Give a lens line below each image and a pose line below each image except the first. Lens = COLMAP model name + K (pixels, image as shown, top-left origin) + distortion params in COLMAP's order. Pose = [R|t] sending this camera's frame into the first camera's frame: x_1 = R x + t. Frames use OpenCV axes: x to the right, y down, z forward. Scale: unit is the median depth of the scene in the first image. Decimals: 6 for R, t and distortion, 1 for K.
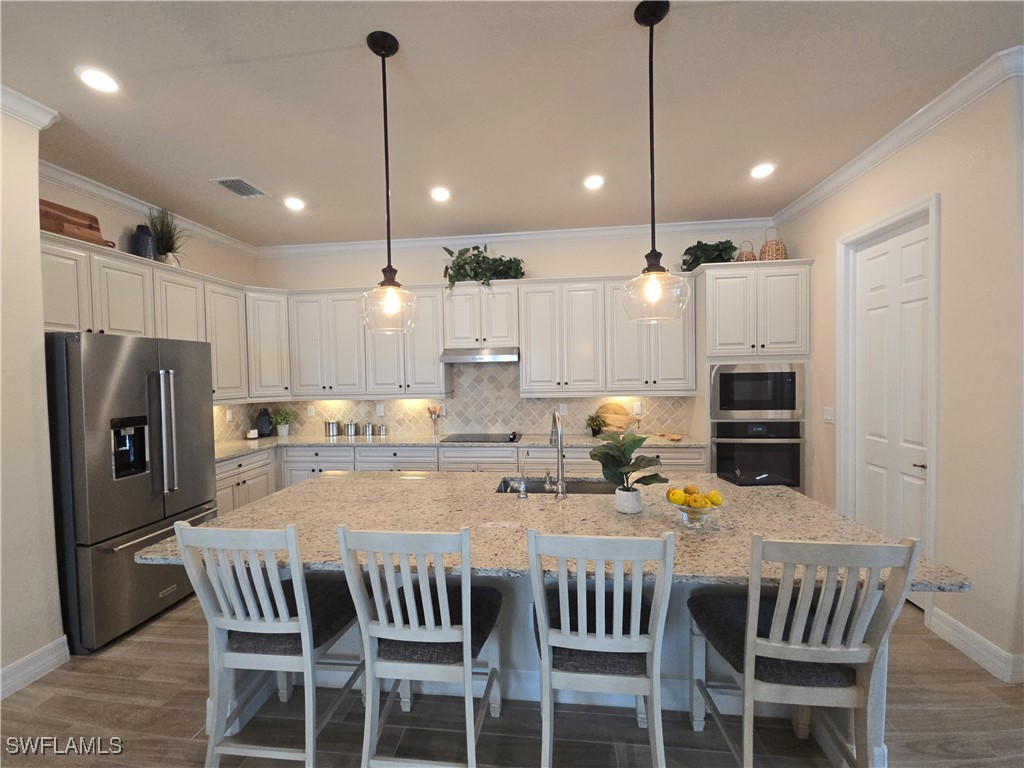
lens RADIAL K [[437.0, 0, 503.9], [0, 437.0, 385.8], [0, 0, 1]] dist [0.002542, 0.000426]
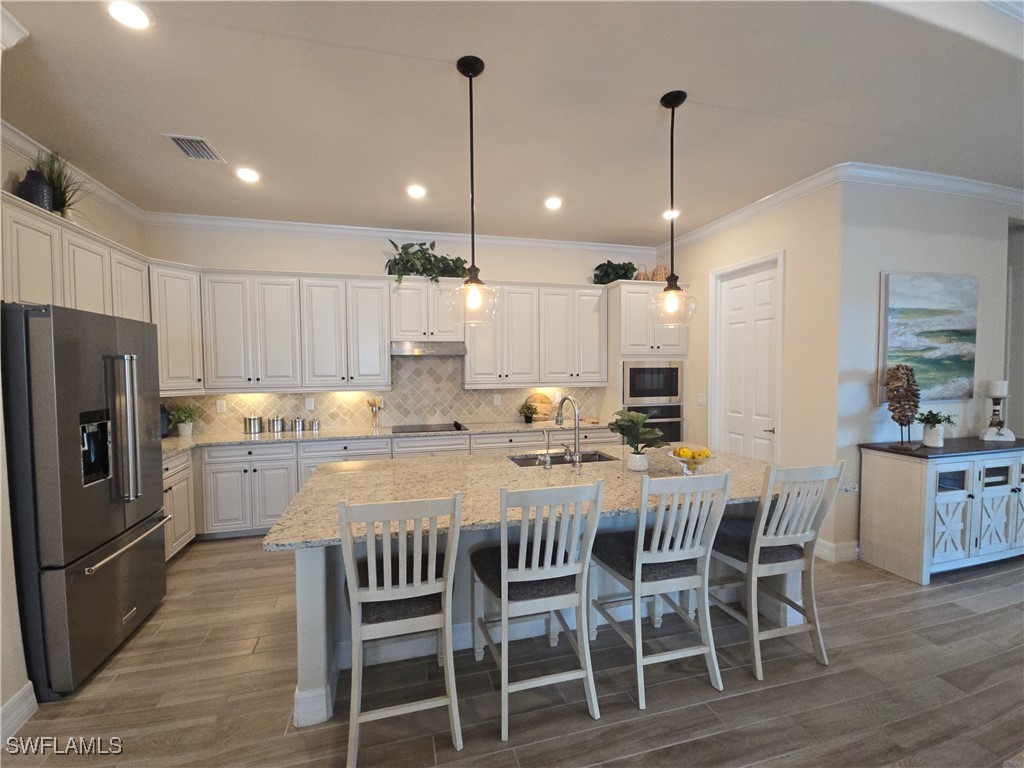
lens RADIAL K [[435.8, 0, 503.6], [0, 435.8, 386.6], [0, 0, 1]] dist [0.000710, -0.002713]
pose [[0.930433, -0.003480, 0.366446, -0.306463], [0.000670, 0.999969, 0.007794, 0.014589], [-0.366462, -0.007006, 0.930407, -0.034171]]
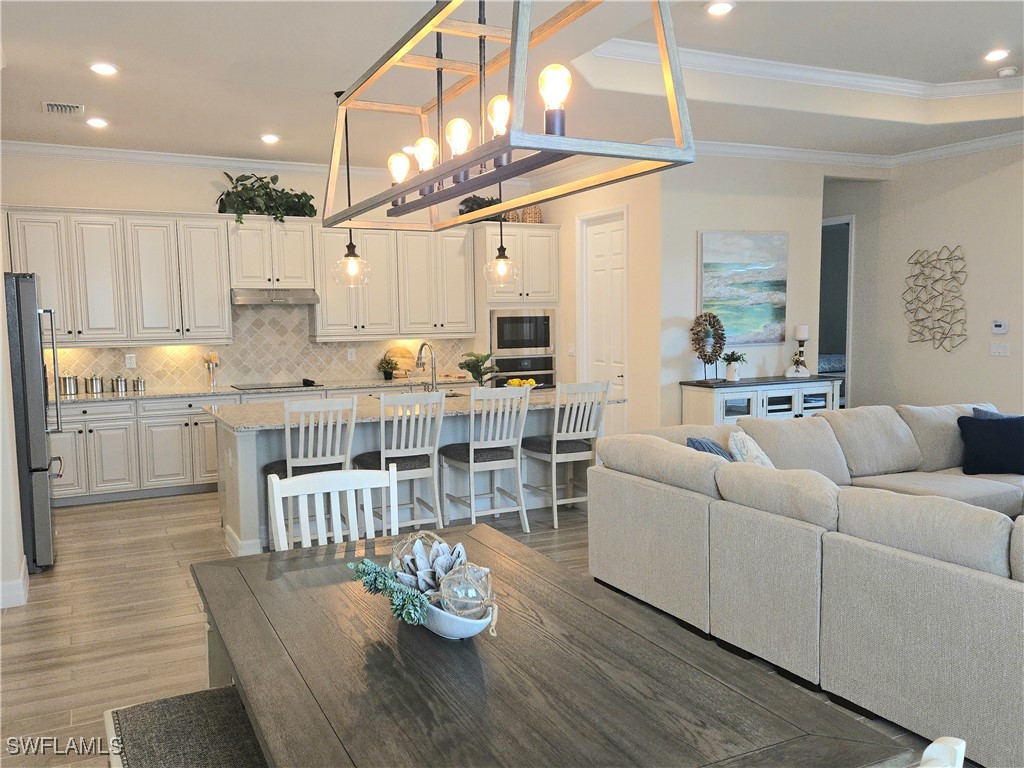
lens RADIAL K [[849.3, 0, 508.4], [0, 849.3, 391.0], [0, 0, 1]] dist [0.085204, -0.057112]
pose [[0.830460, -0.043986, 0.555339, -0.759660], [0.015467, 0.998314, 0.055943, 0.042321], [-0.556863, -0.037869, 0.829740, -0.919531]]
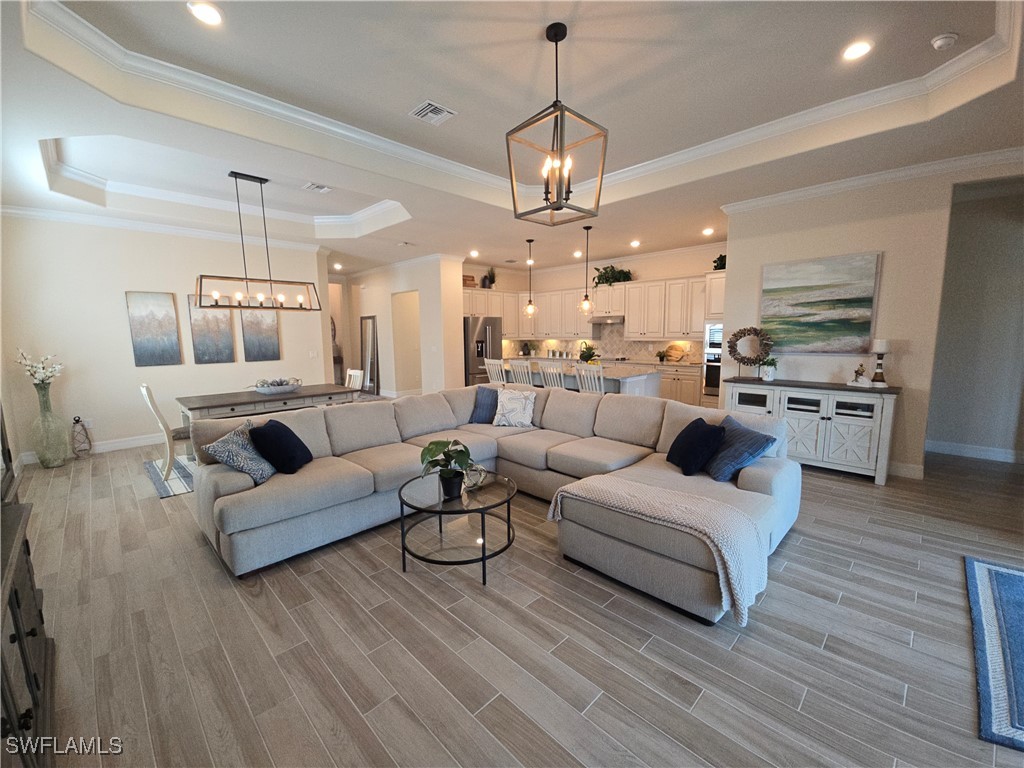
lens RADIAL K [[418.5, 0, 506.1], [0, 418.5, 386.2], [0, 0, 1]] dist [0.007972, -0.007551]
pose [[0.782437, 0.090803, -0.616074, 0.963625], [-0.021847, 0.992706, 0.118568, 0.023086], [0.622347, -0.079313, 0.778713, -1.033430]]
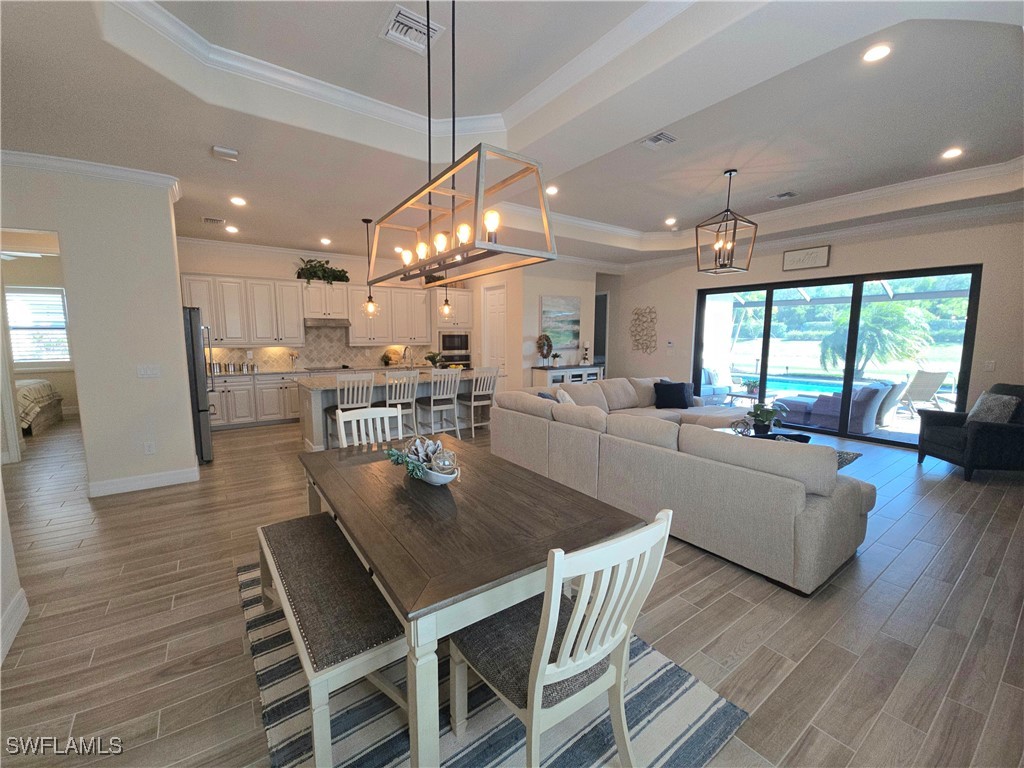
lens RADIAL K [[418.5, 0, 505.6], [0, 418.5, 383.8], [0, 0, 1]] dist [0.007972, -0.007551]
pose [[0.739691, -0.058699, 0.670382, -0.790521], [0.004101, 0.996563, 0.082735, 0.049627], [-0.672935, -0.058449, 0.737389, -0.918077]]
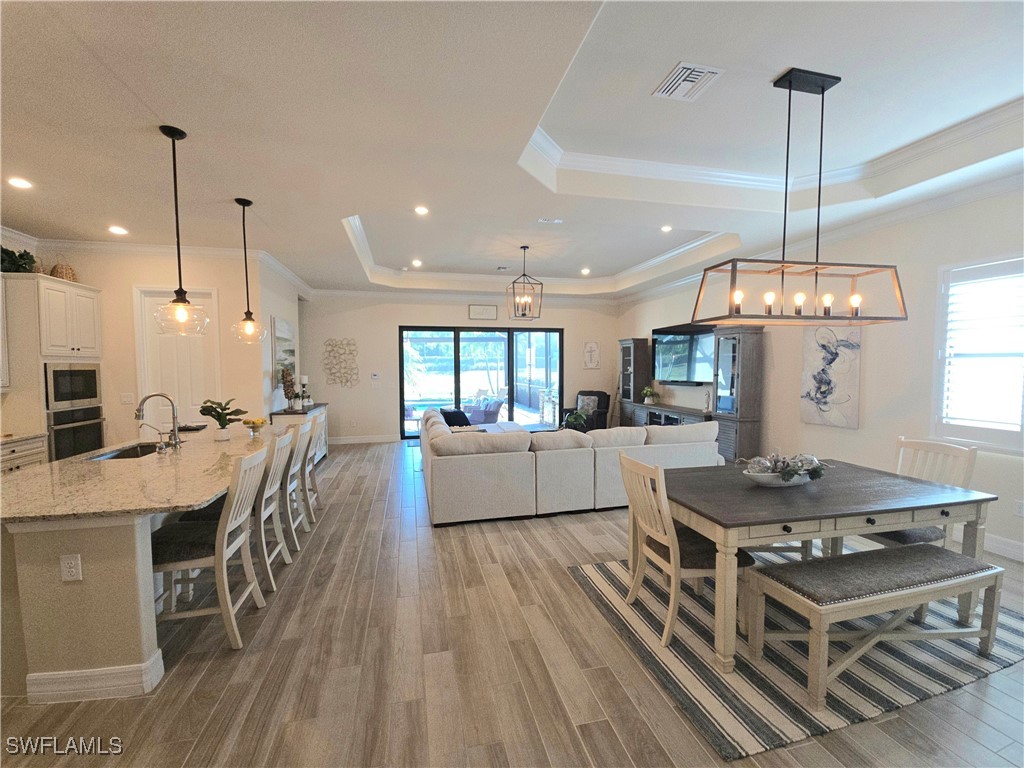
lens RADIAL K [[418.5, 0, 506.8], [0, 418.5, 385.9], [0, 0, 1]] dist [0.007972, -0.007551]
pose [[-0.343987, -0.023619, 0.938677, -0.985140], [0.038587, 0.998484, 0.039264, 0.015736], [-0.938181, 0.049727, -0.342554, 0.248936]]
